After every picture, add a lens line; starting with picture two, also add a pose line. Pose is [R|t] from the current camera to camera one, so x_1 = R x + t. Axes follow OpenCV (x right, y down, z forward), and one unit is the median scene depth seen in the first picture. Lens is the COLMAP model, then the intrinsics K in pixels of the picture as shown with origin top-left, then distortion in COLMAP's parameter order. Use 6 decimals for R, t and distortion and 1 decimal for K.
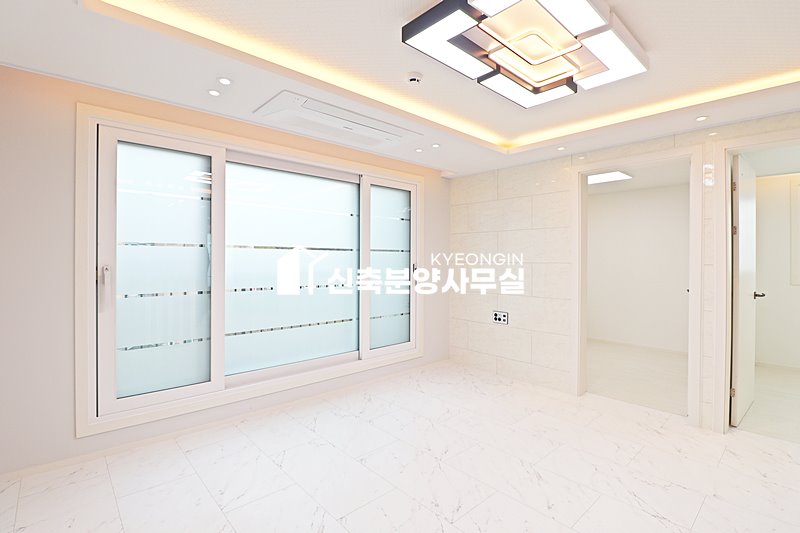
lens RADIAL K [[372.8, 0, 402.2], [0, 372.8, 259.9], [0, 0, 1]] dist [-0.001588, -0.012908]
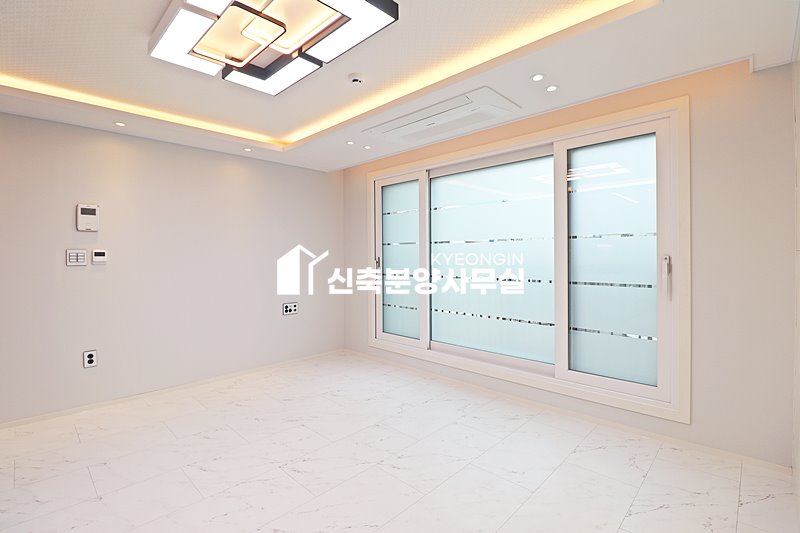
lens RADIAL K [[367.4, 0, 398.4], [0, 367.4, 258.2], [0, 0, 1]] dist [-0.001521, -0.014937]
pose [[0.070331, 0.004159, -0.997515, 0.815849], [0.010284, 0.999935, 0.004894, 0.010837], [0.997471, -0.010603, 0.070284, 0.788145]]
